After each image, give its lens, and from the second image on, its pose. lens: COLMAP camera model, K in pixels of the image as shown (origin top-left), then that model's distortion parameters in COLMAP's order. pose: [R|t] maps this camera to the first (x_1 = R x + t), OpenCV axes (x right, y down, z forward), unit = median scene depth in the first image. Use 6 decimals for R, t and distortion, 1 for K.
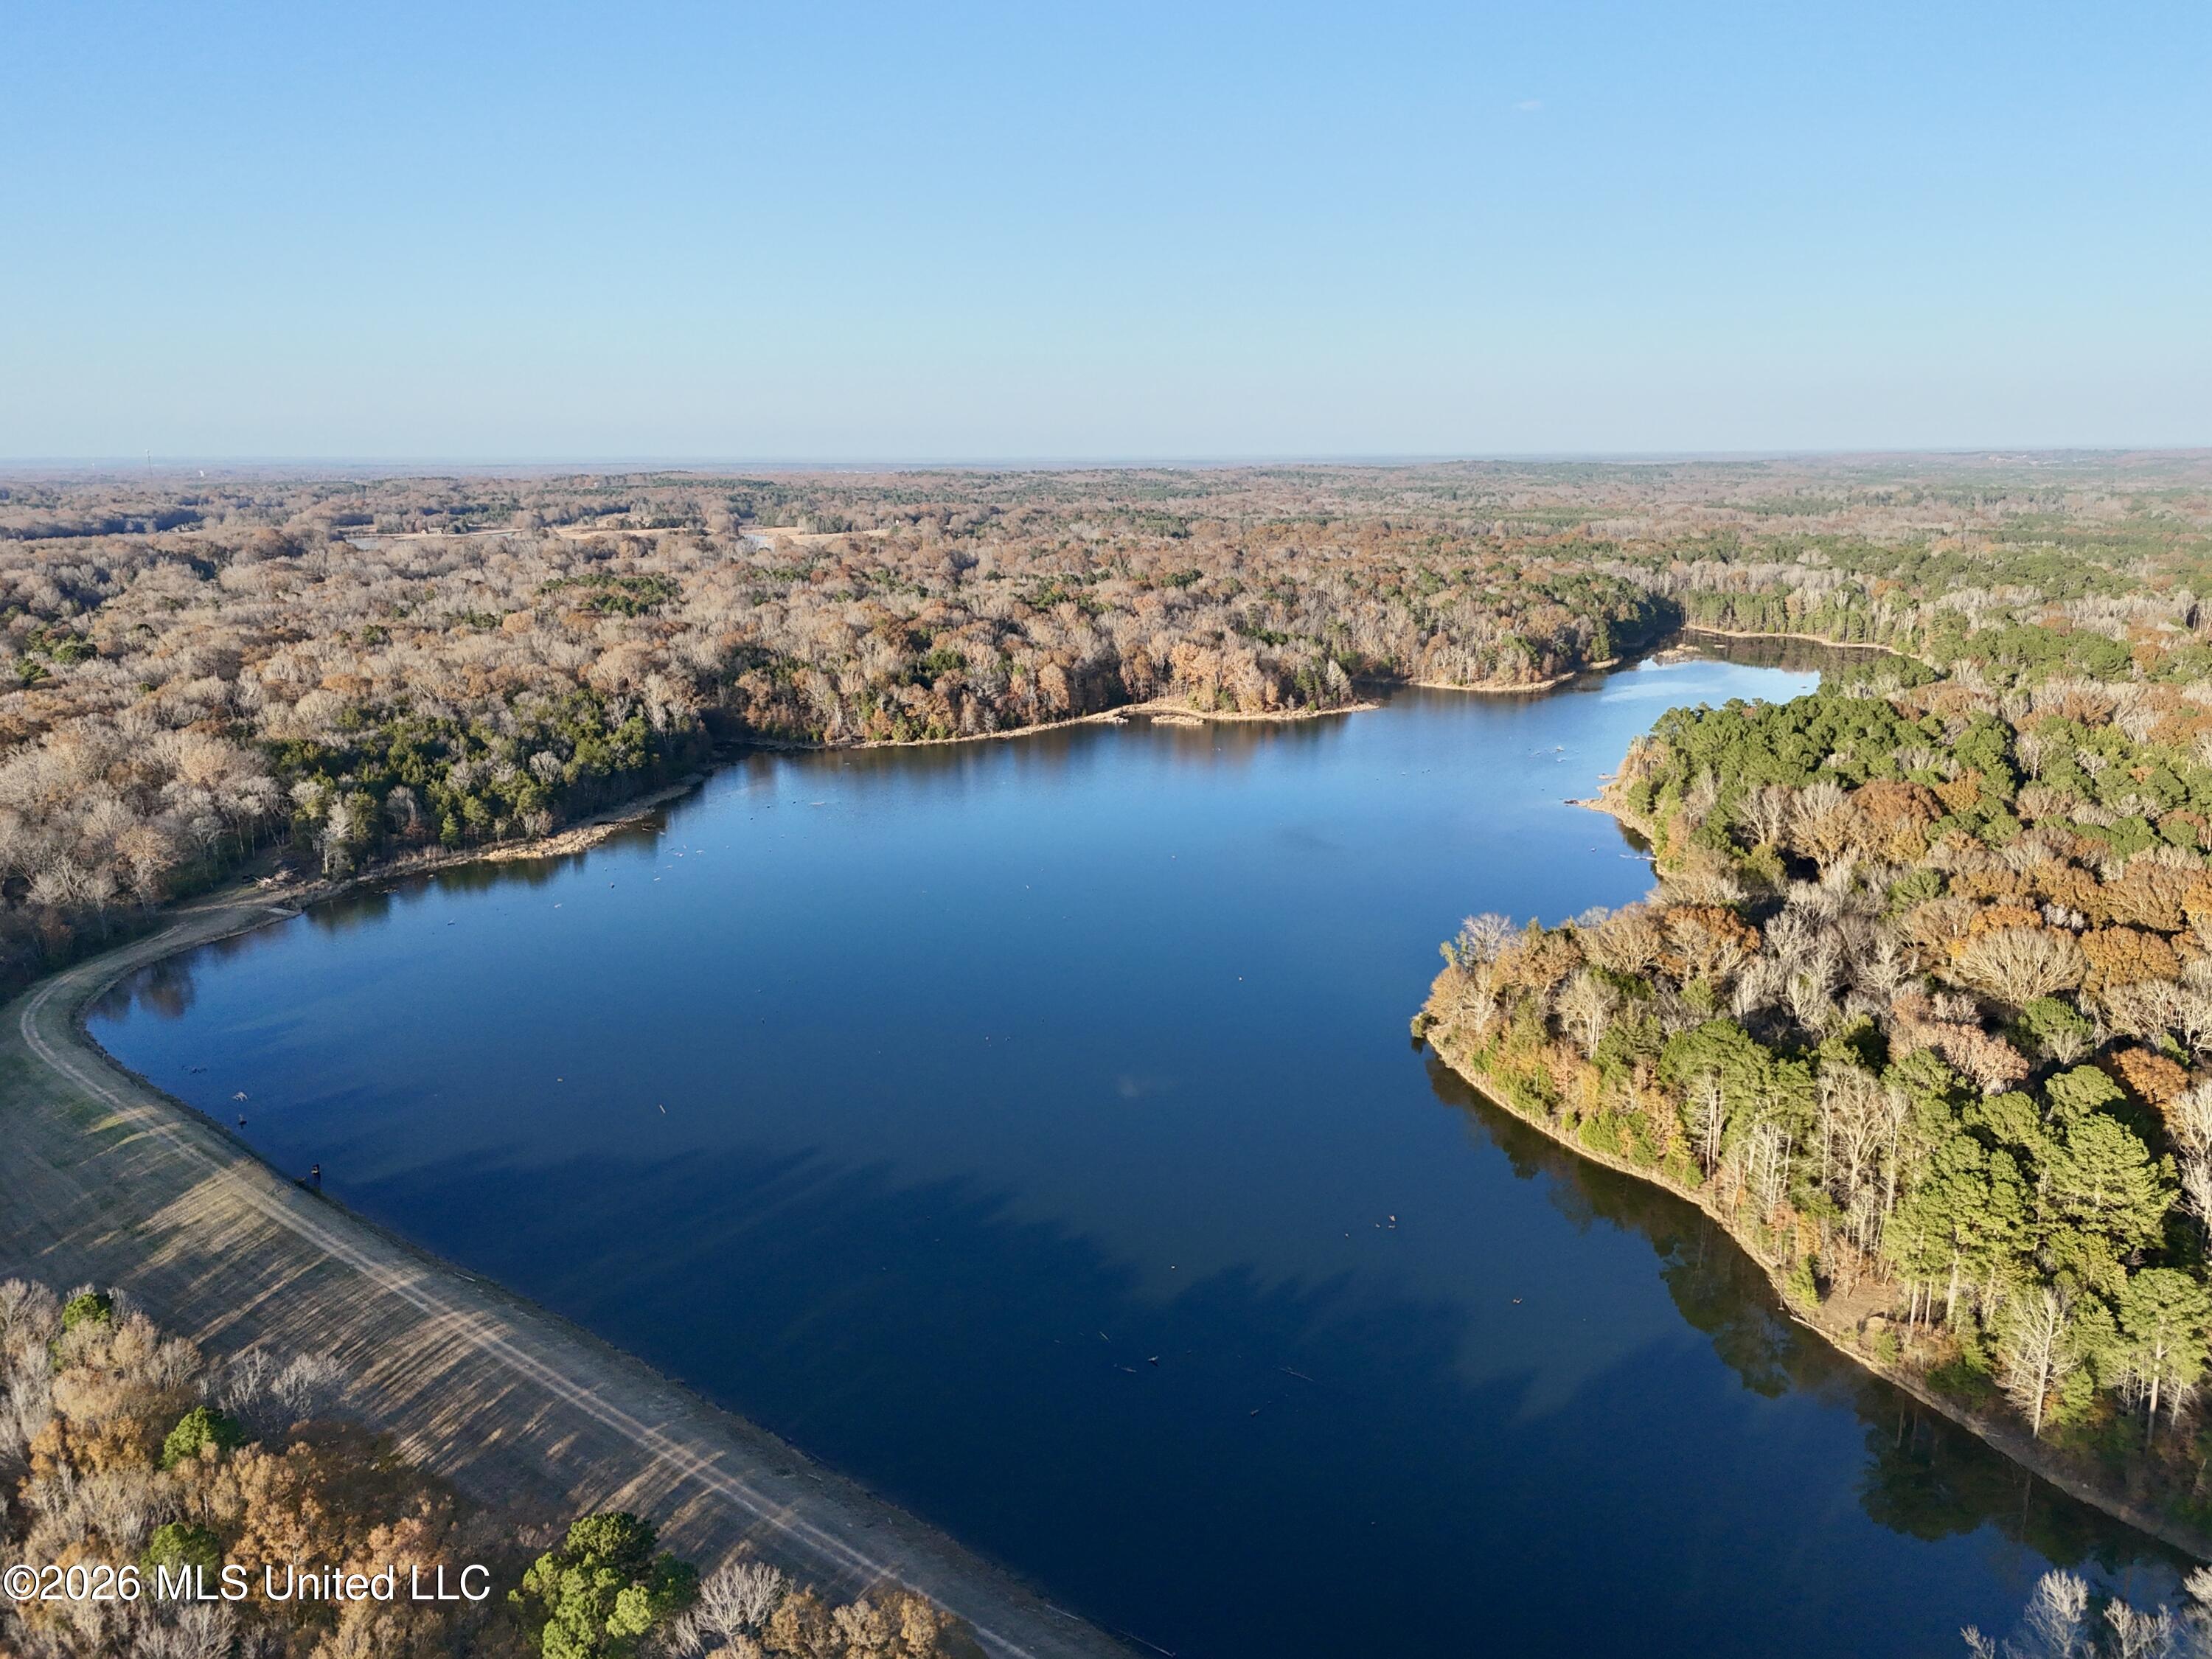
lens RADIAL K [[1596.9, 0, 1106.0], [0, 1596.9, 829.5], [0, 0, 1]] dist [0.048634, -0.058659]
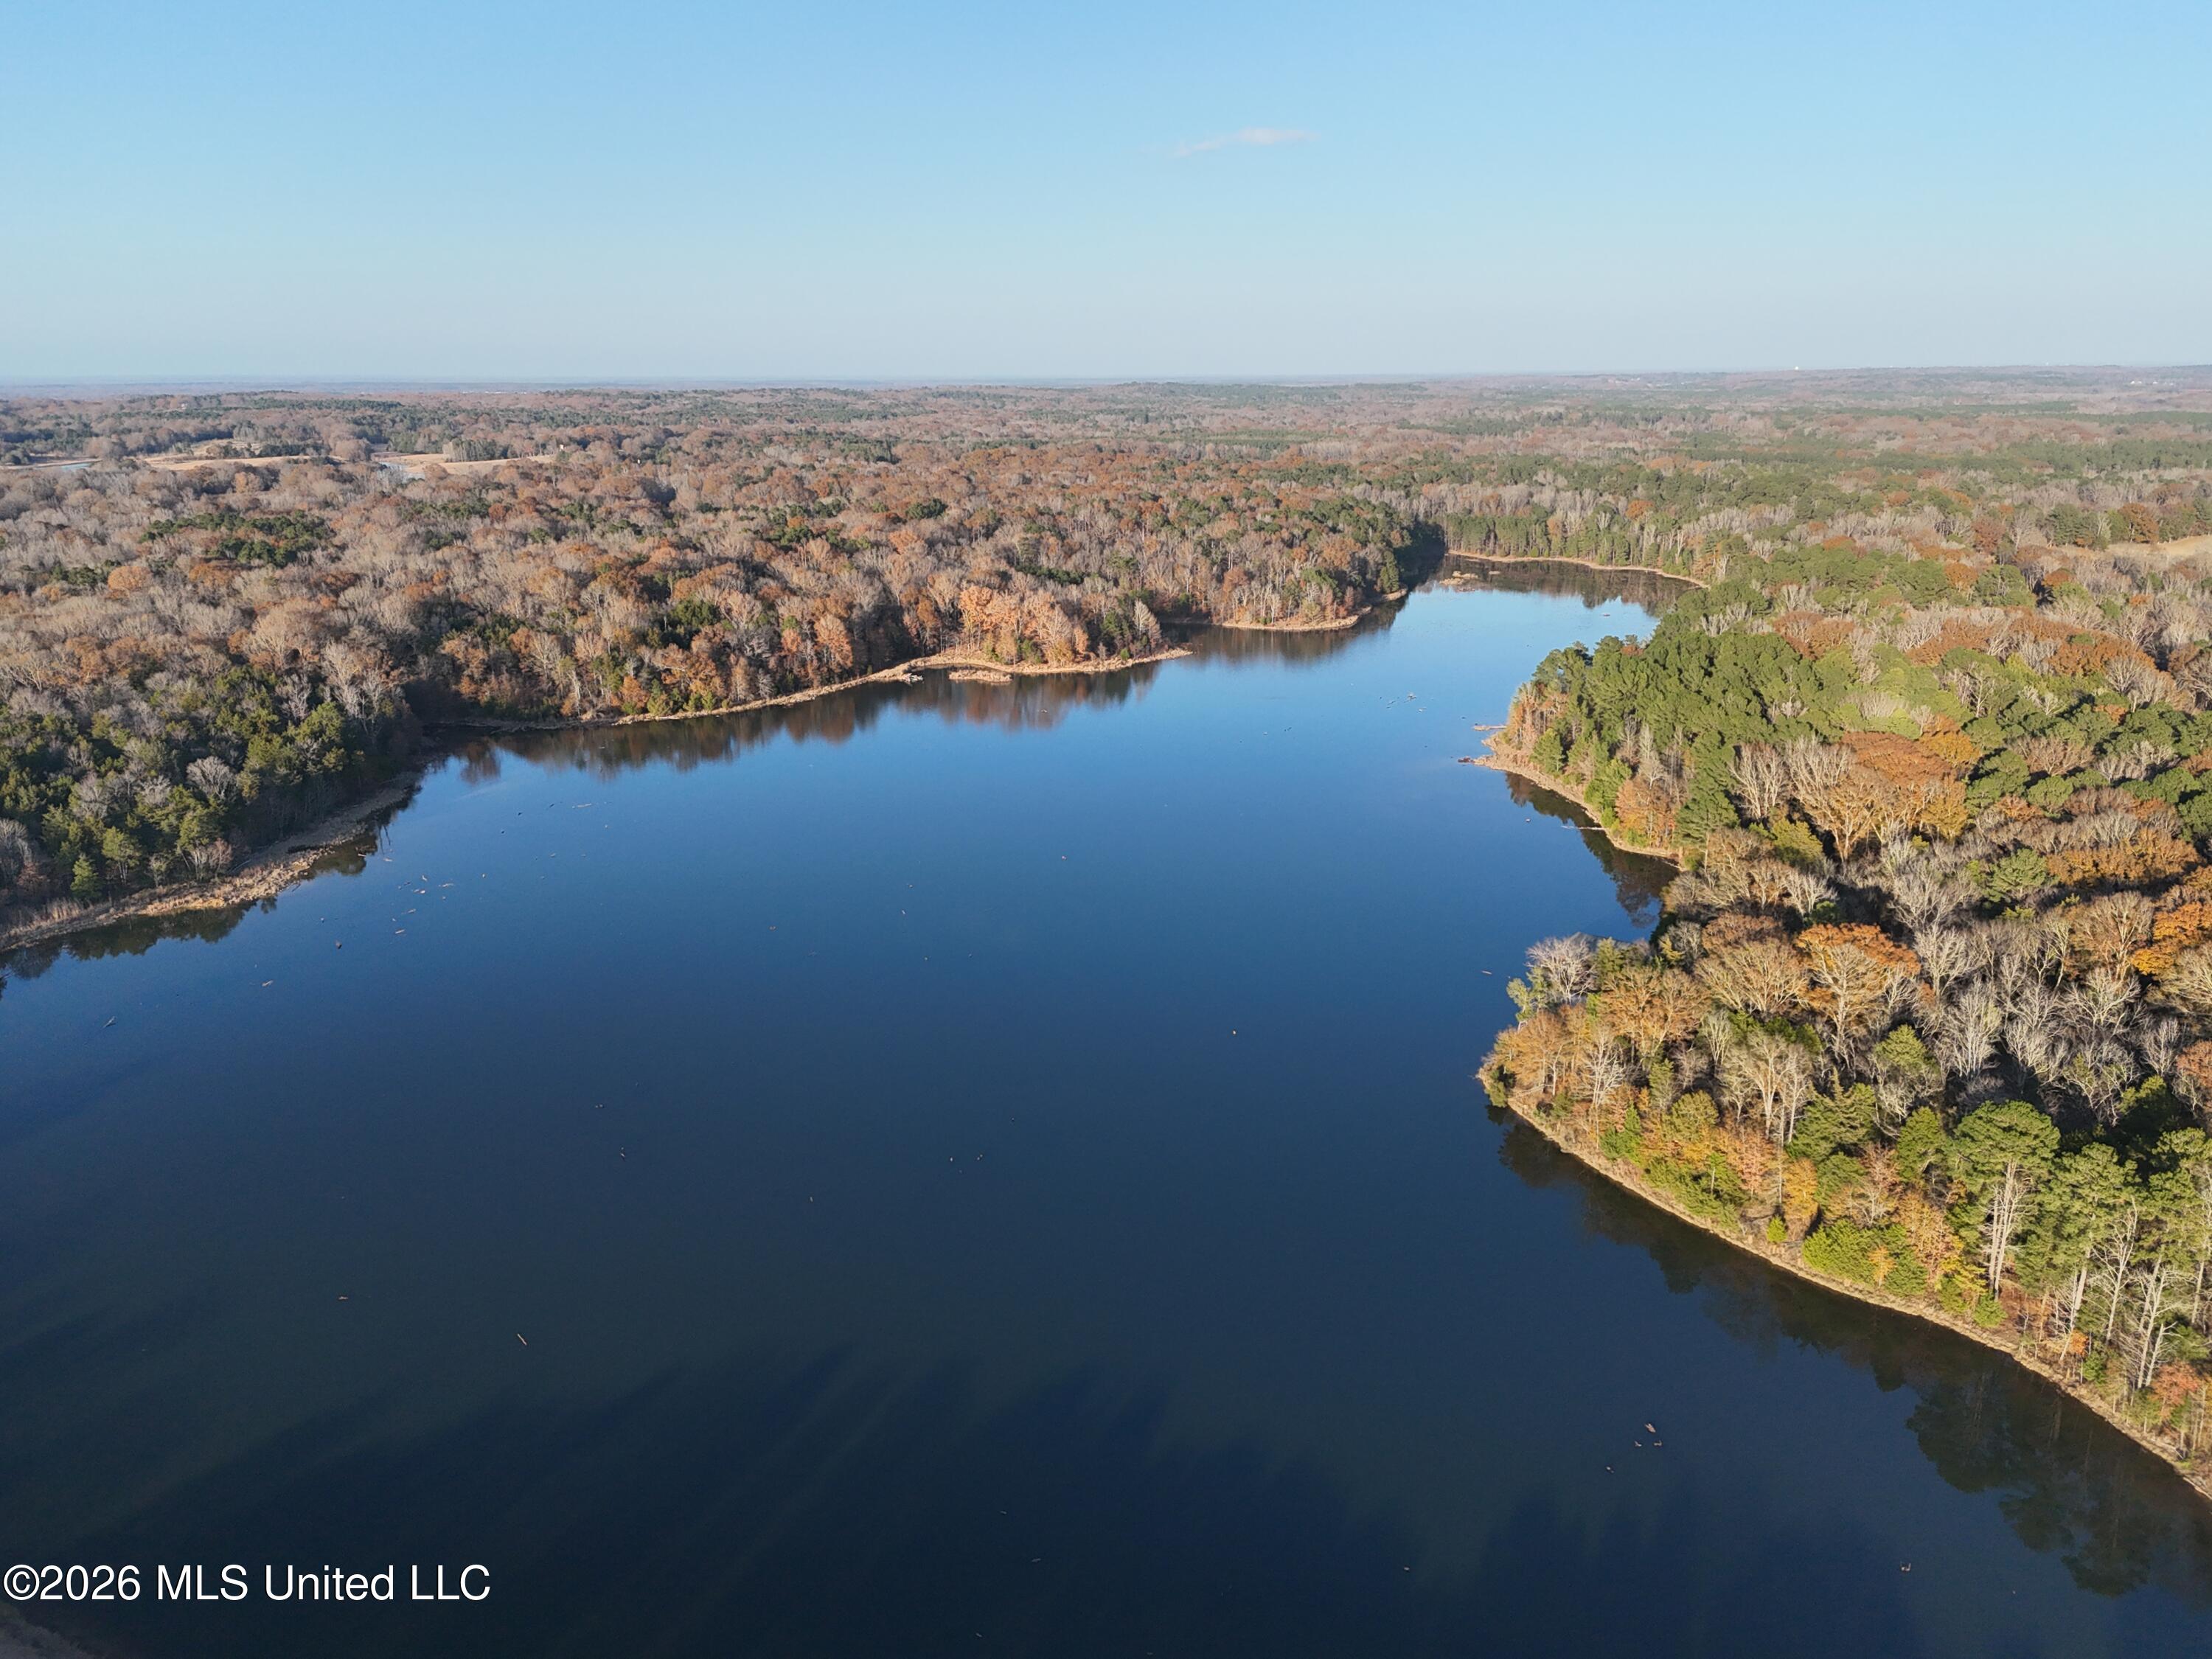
lens RADIAL K [[1596.9, 0, 1106.0], [0, 1596.9, 829.5], [0, 0, 1]] dist [0.048634, -0.058659]
pose [[0.977981, -0.055454, 0.201193, -0.059712], [0.046177, 0.997655, 0.050517, -0.022322], [-0.203523, -0.040115, 0.978248, 0.111063]]
